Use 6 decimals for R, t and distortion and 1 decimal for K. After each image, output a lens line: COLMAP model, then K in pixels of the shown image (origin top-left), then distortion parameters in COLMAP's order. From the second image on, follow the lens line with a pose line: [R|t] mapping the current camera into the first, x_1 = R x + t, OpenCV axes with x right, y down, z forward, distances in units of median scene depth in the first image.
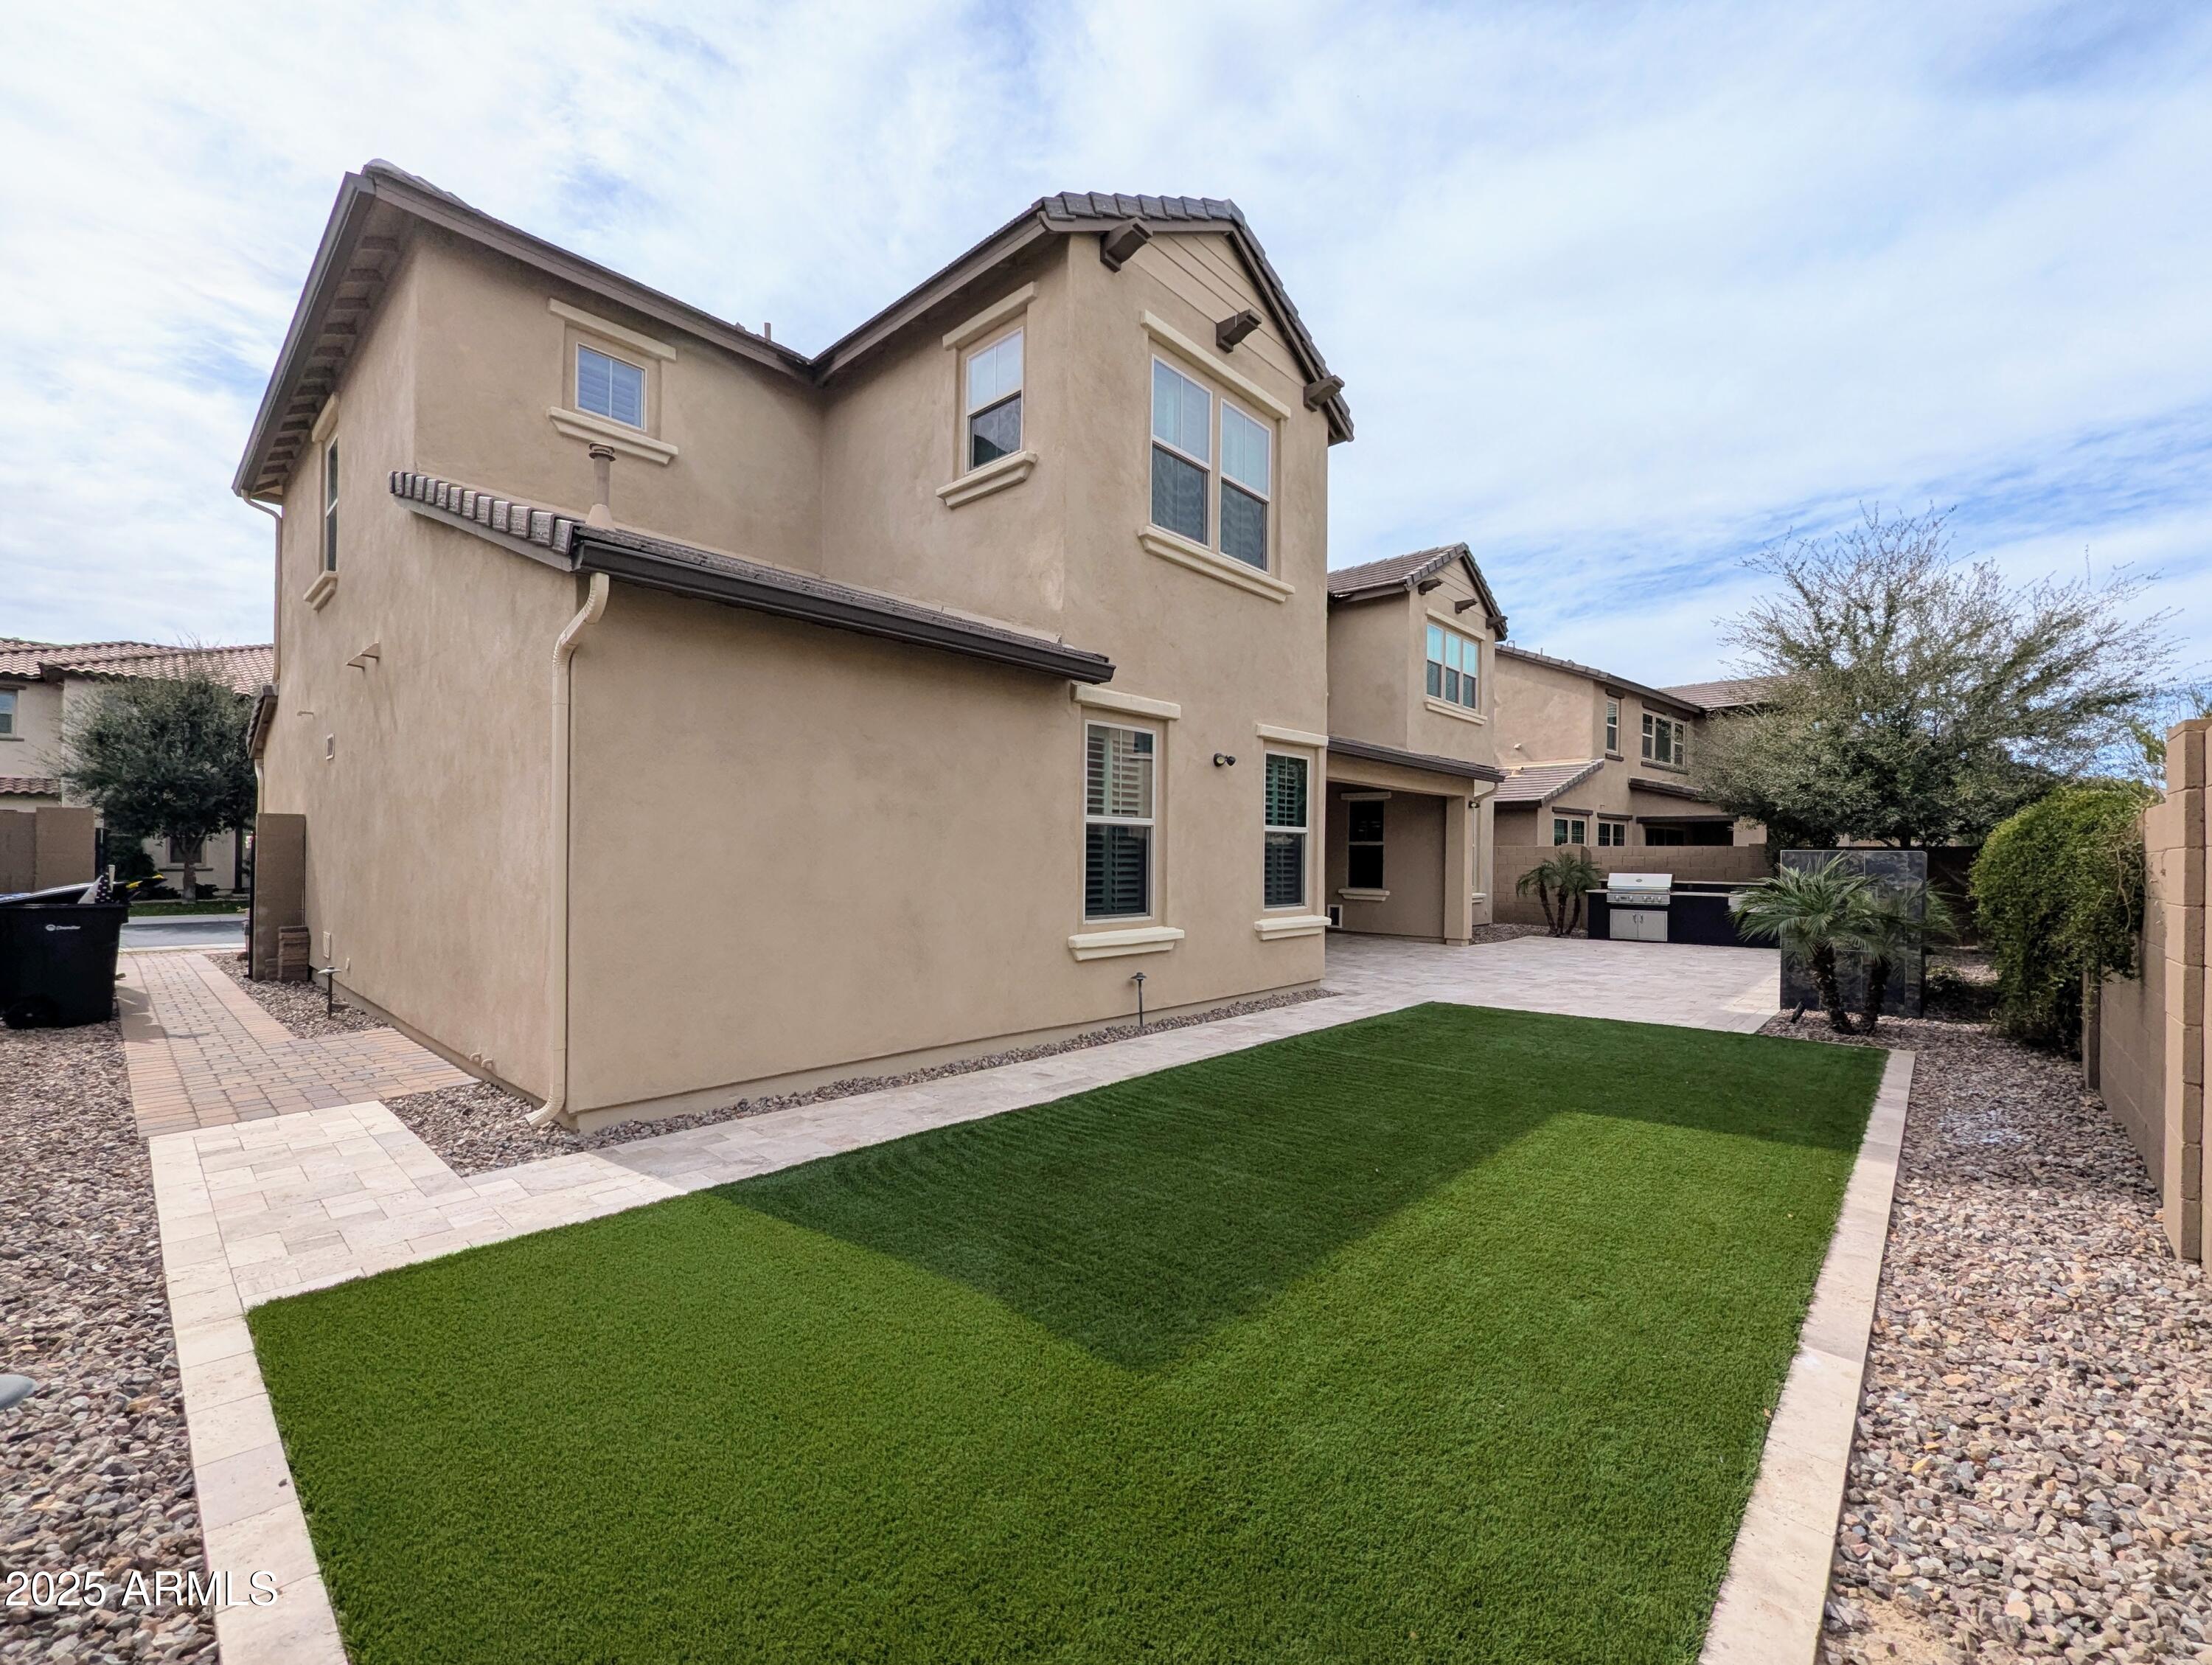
lens RADIAL K [[922.6, 0, 1107.2], [0, 922.6, 845.0], [0, 0, 1]] dist [0.000167, 0.000668]
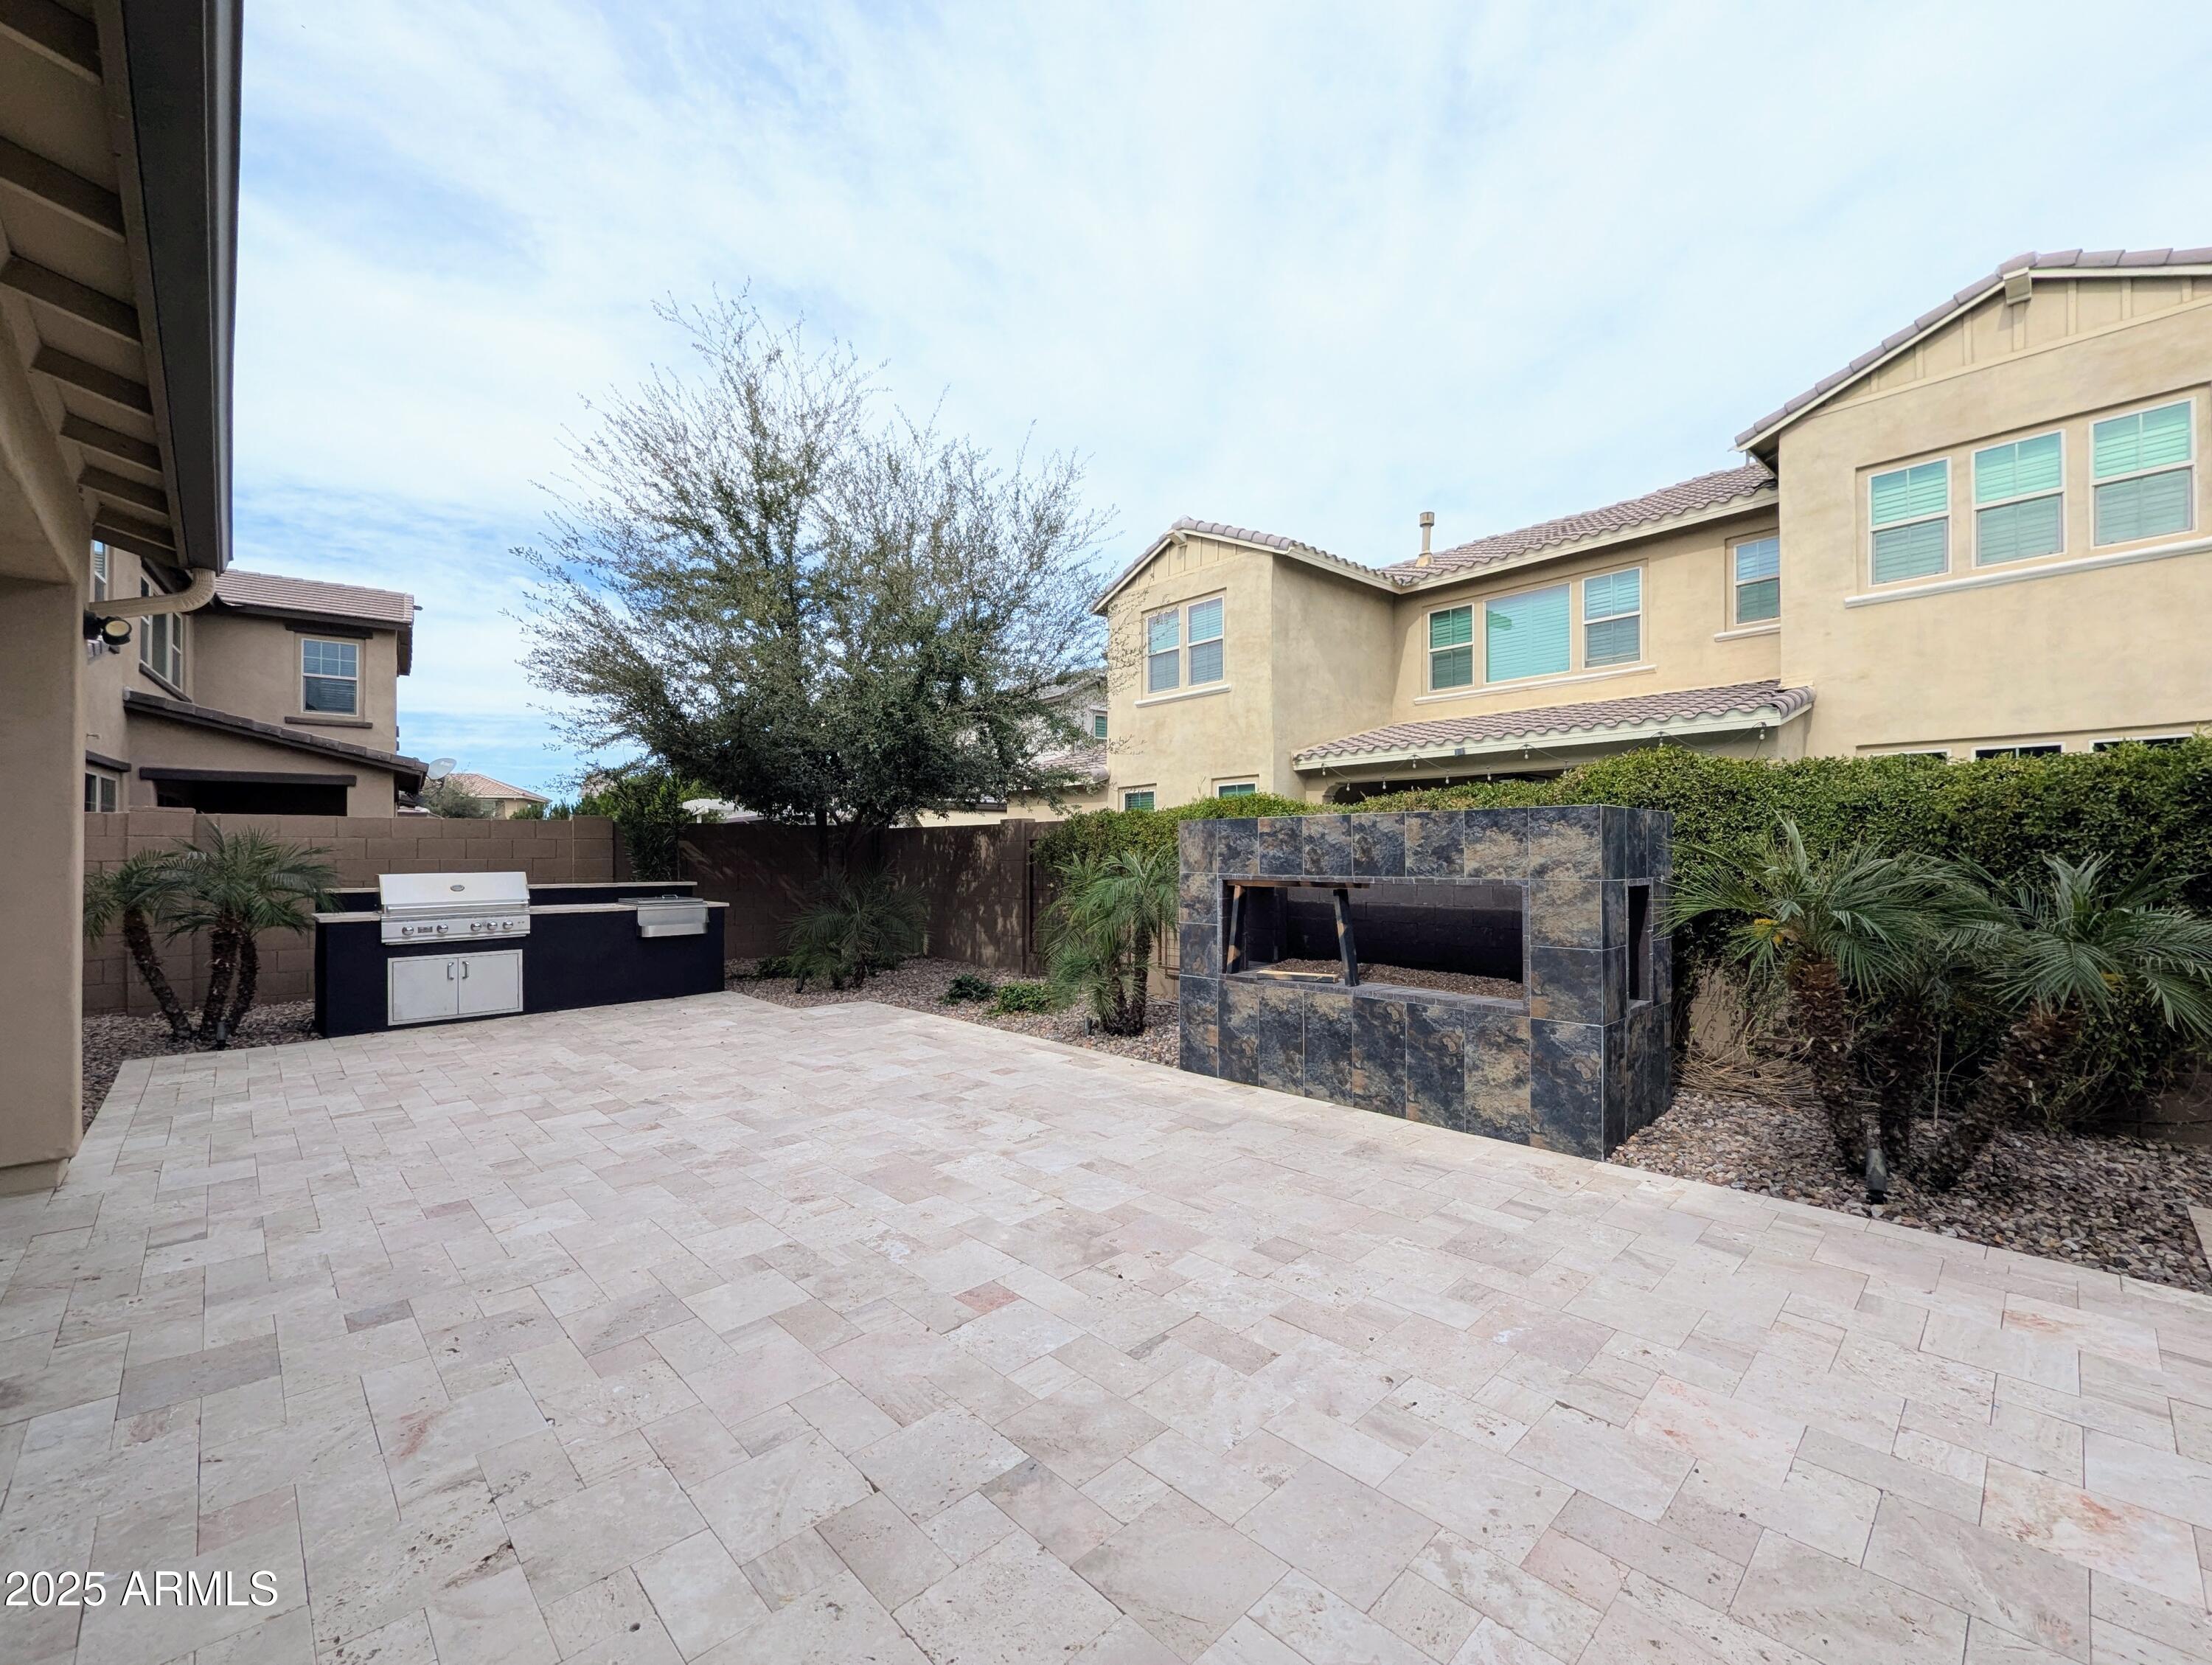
lens RADIAL K [[922.6, 0, 1106.2], [0, 922.6, 845.4], [0, 0, 1]] dist [0.000167, 0.000668]
pose [[0.064834, -0.000600, 0.997896, 0.146131], [-0.002843, 0.999996, 0.000786, 0.016480], [-0.997892, -0.002888, 0.064832, 0.647327]]
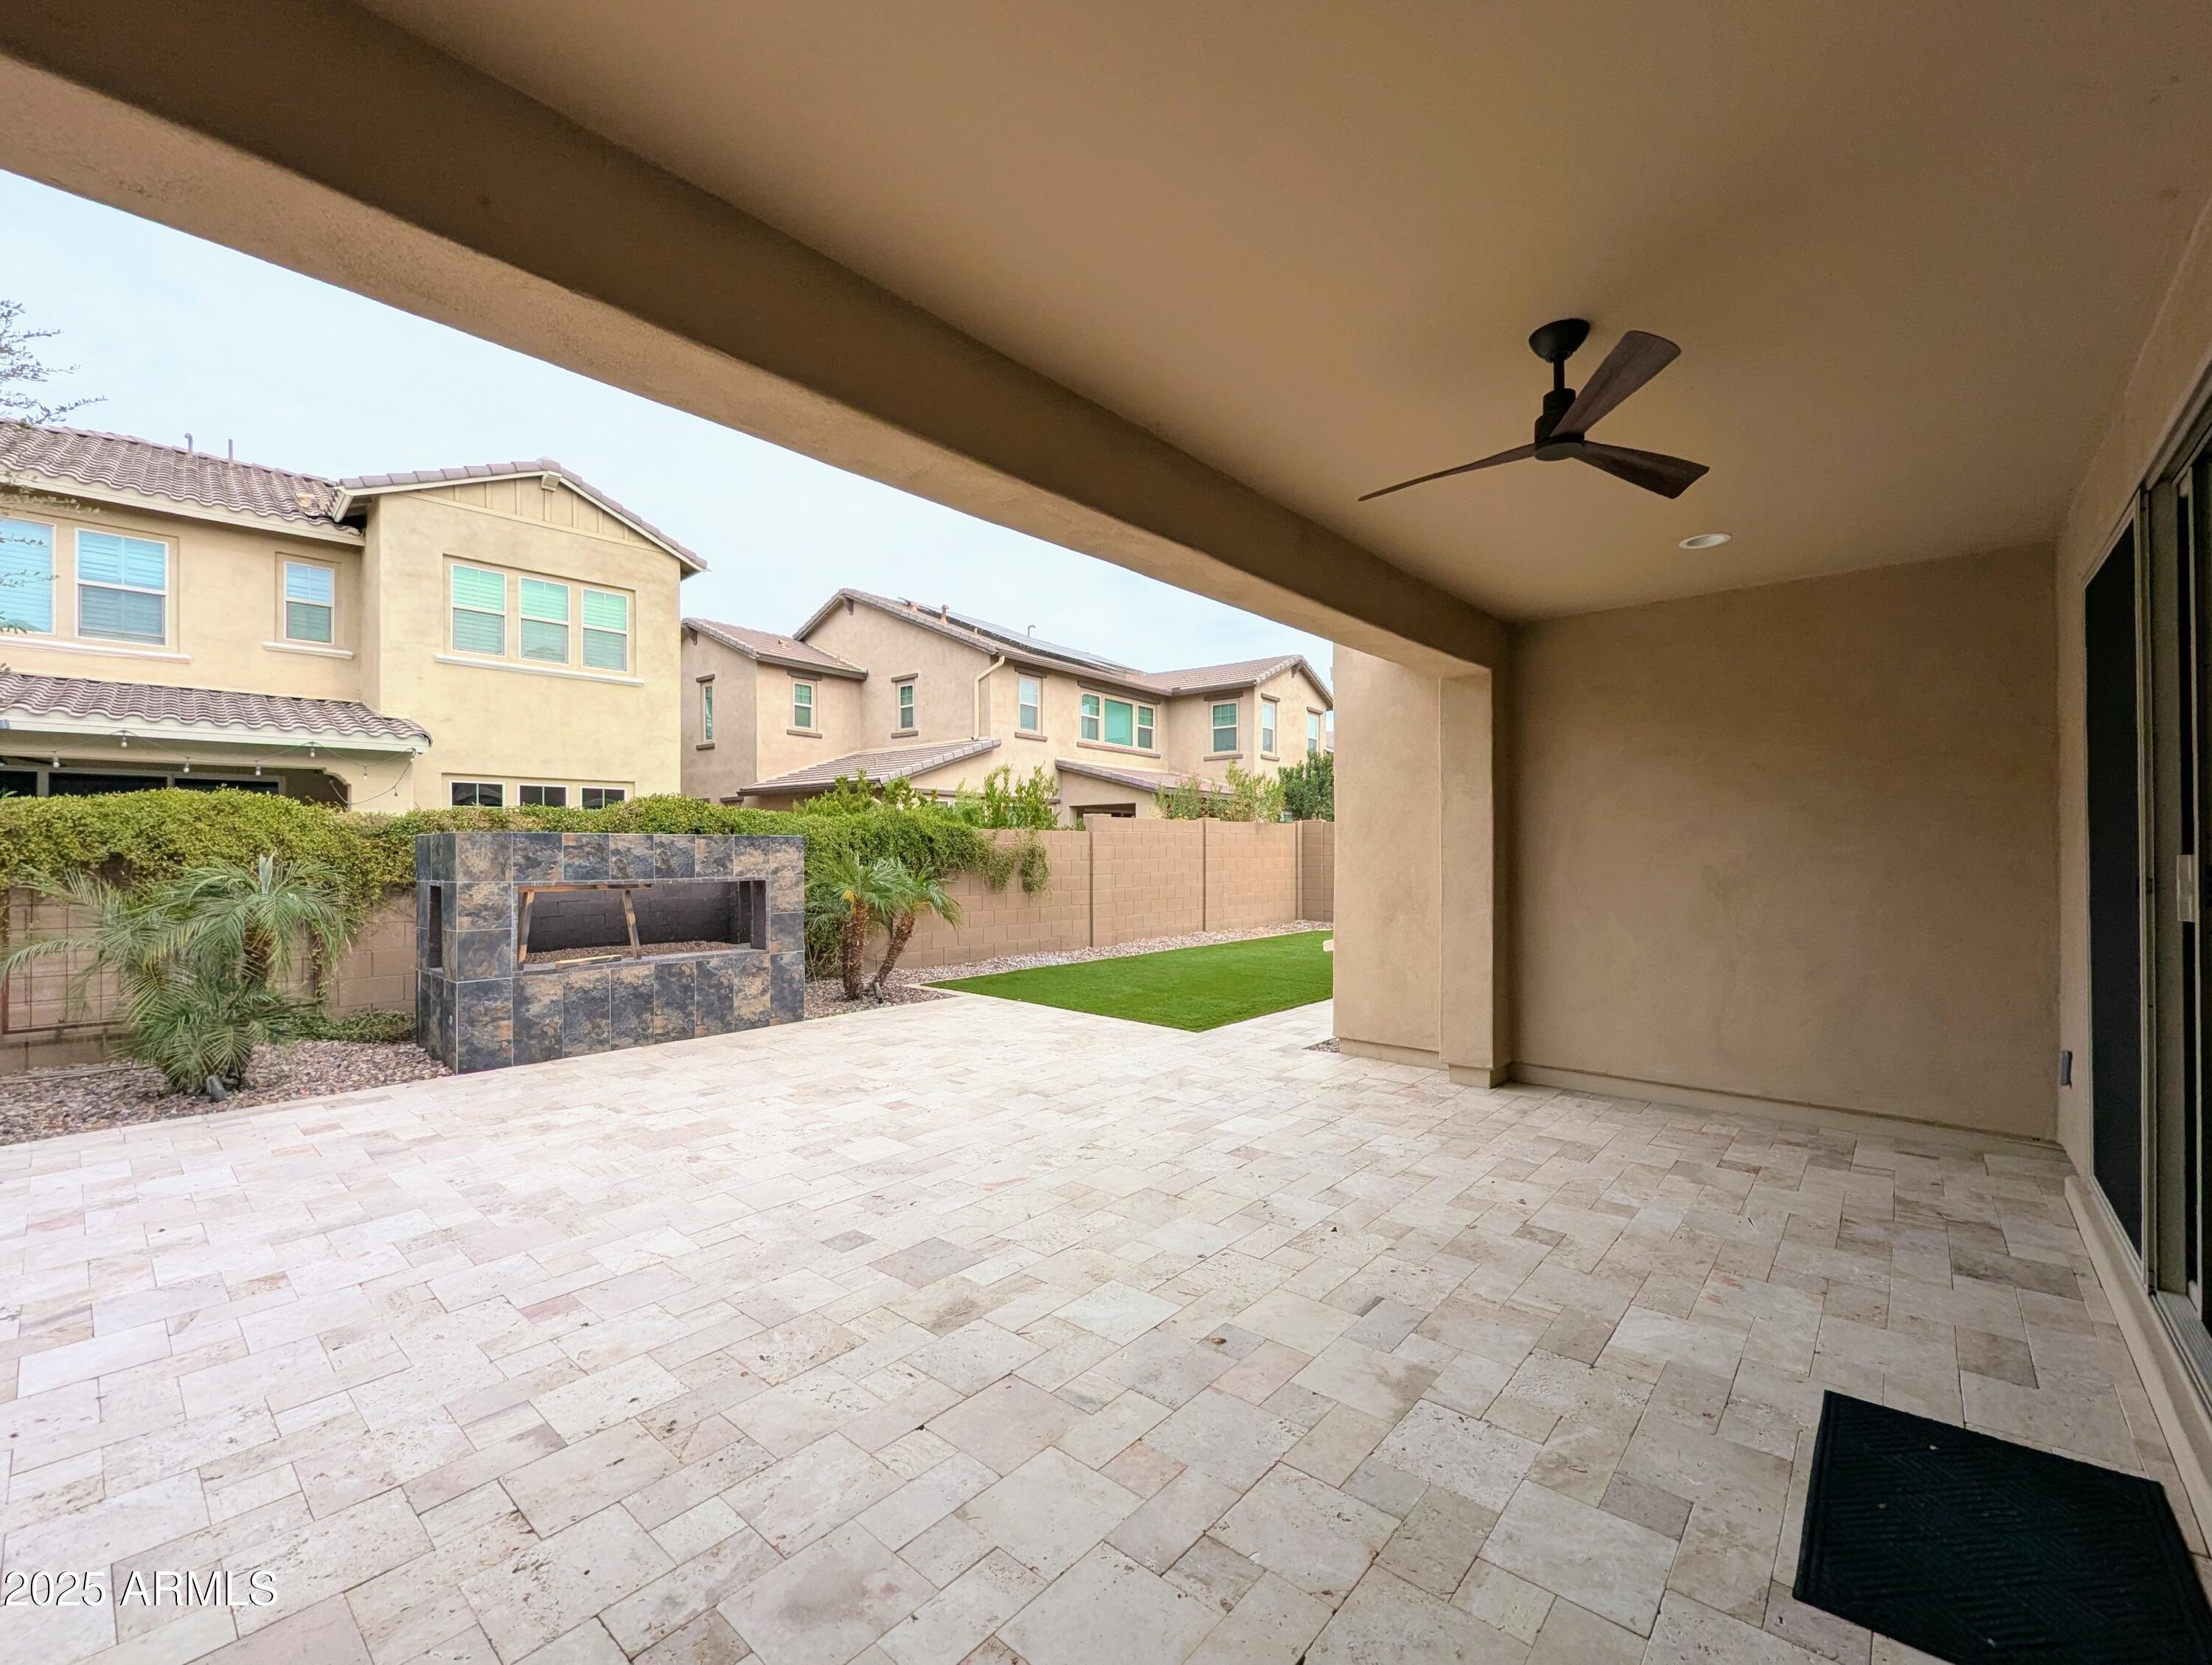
lens RADIAL K [[922.6, 0, 1111.3], [0, 922.6, 842.6], [0, 0, 1]] dist [0.000167, 0.000668]
pose [[-0.999705, -0.009616, -0.022300, 0.337376], [-0.009295, 0.999852, -0.014467, 0.012445], [0.022436, -0.014256, -0.999647, 1.296580]]
